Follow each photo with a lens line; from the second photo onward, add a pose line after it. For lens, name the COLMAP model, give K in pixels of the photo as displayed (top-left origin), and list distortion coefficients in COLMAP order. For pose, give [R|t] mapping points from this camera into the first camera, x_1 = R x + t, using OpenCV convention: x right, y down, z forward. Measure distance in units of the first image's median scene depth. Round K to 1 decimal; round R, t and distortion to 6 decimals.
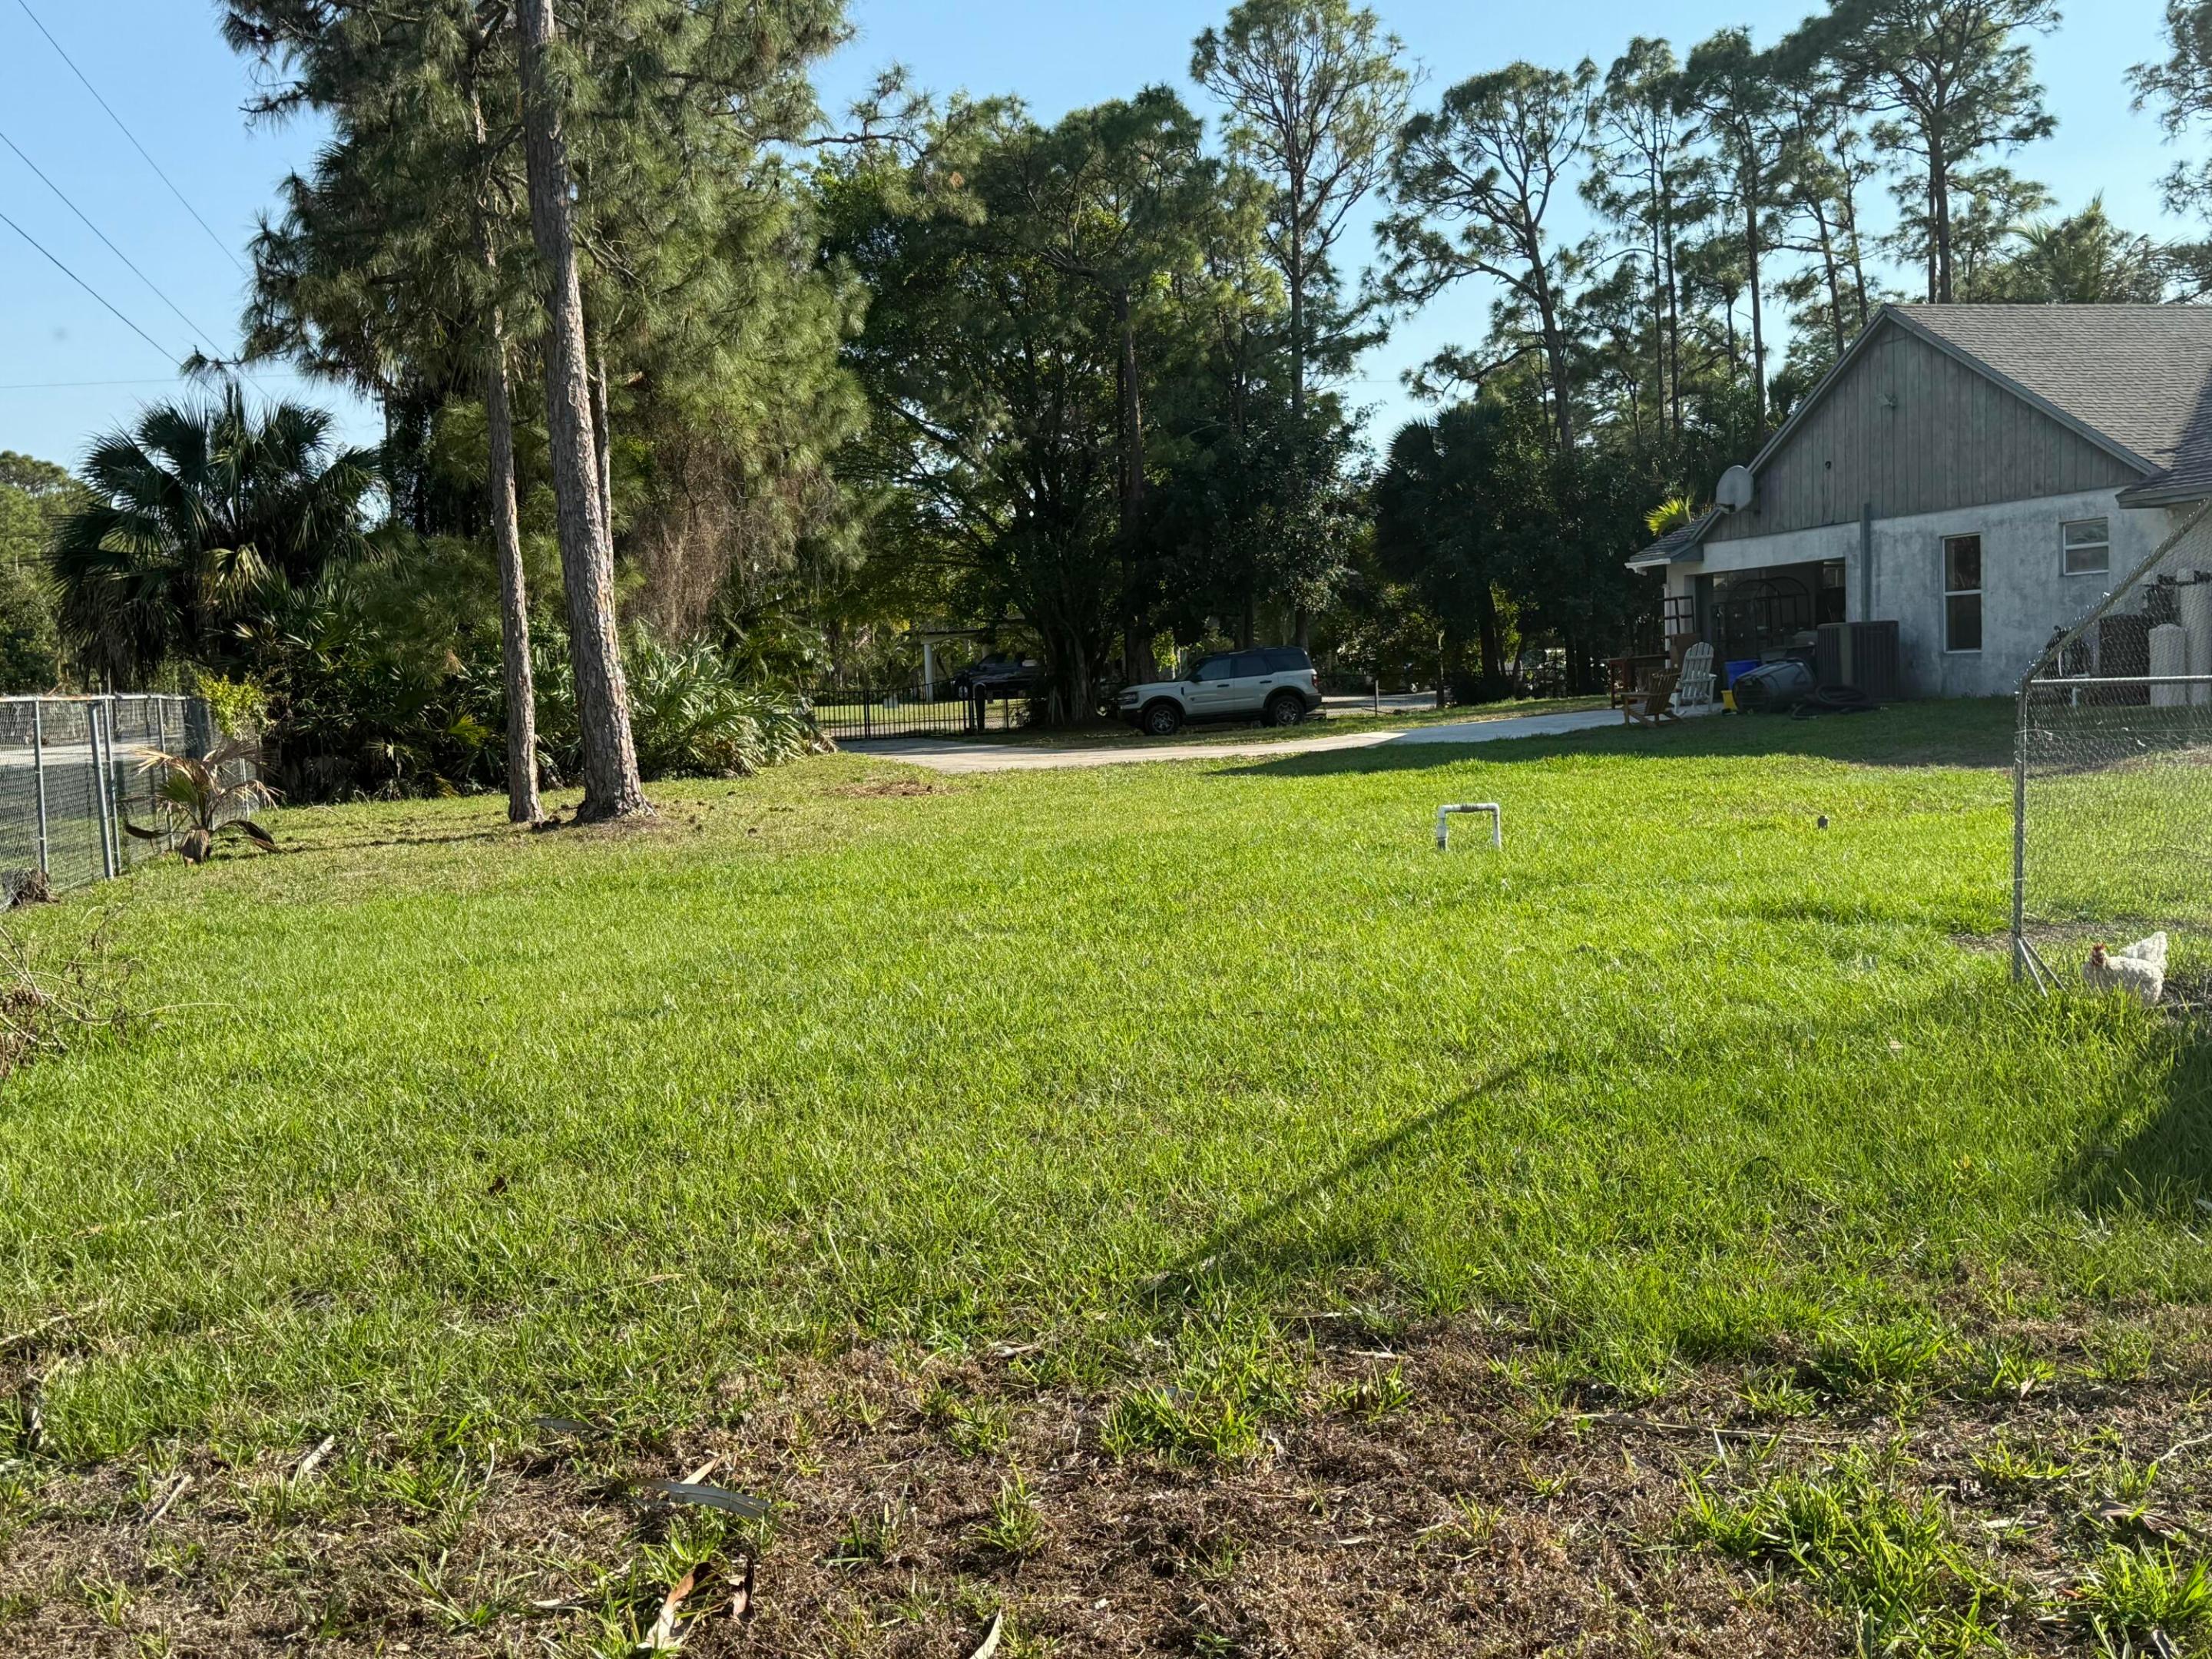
lens RADIAL K [[2312.1, 0, 1104.5], [0, 2312.1, 839.7], [0, 0, 1]] dist [0.217076, -0.537875]
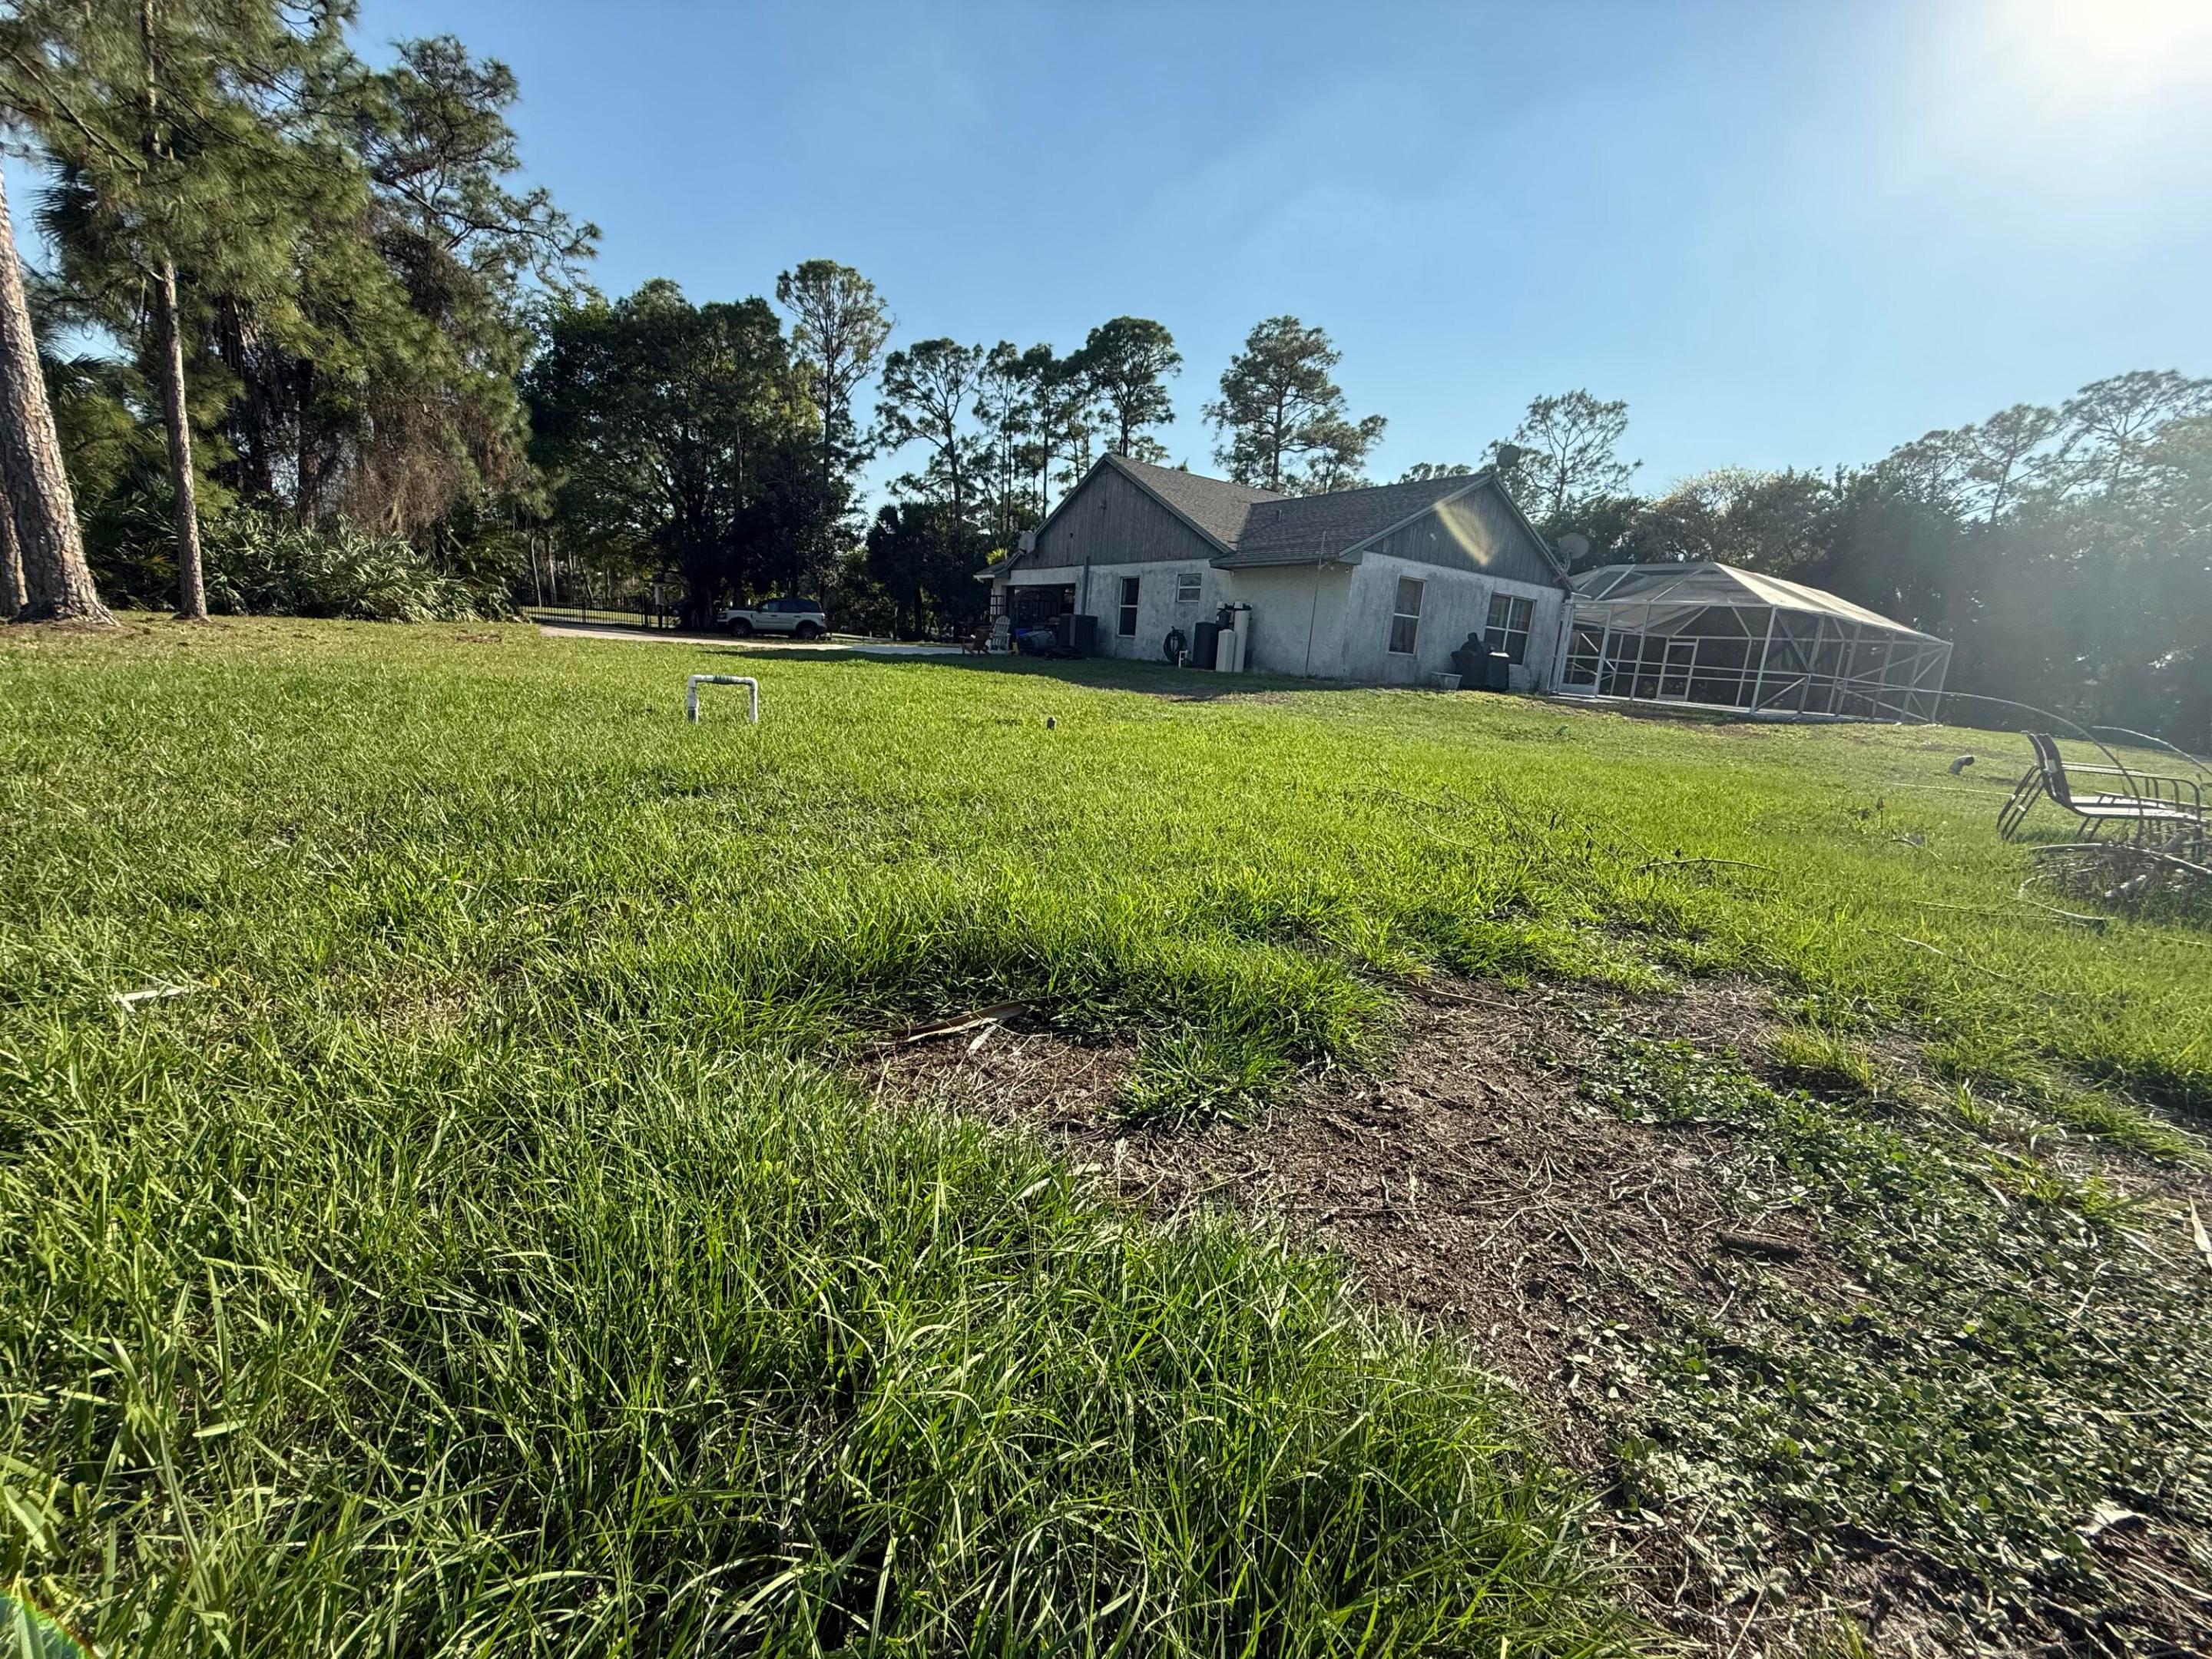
lens RADIAL K [[889.7, 0, 1104.1], [0, 889.7, 832.5], [0, 0, 1]] dist [0.001580, 0.000004]
pose [[0.935077, 0.042174, 0.351926, 0.044575], [-0.091018, 0.988172, 0.123419, -0.002739], [-0.342559, -0.147438, 0.927855, 0.144166]]
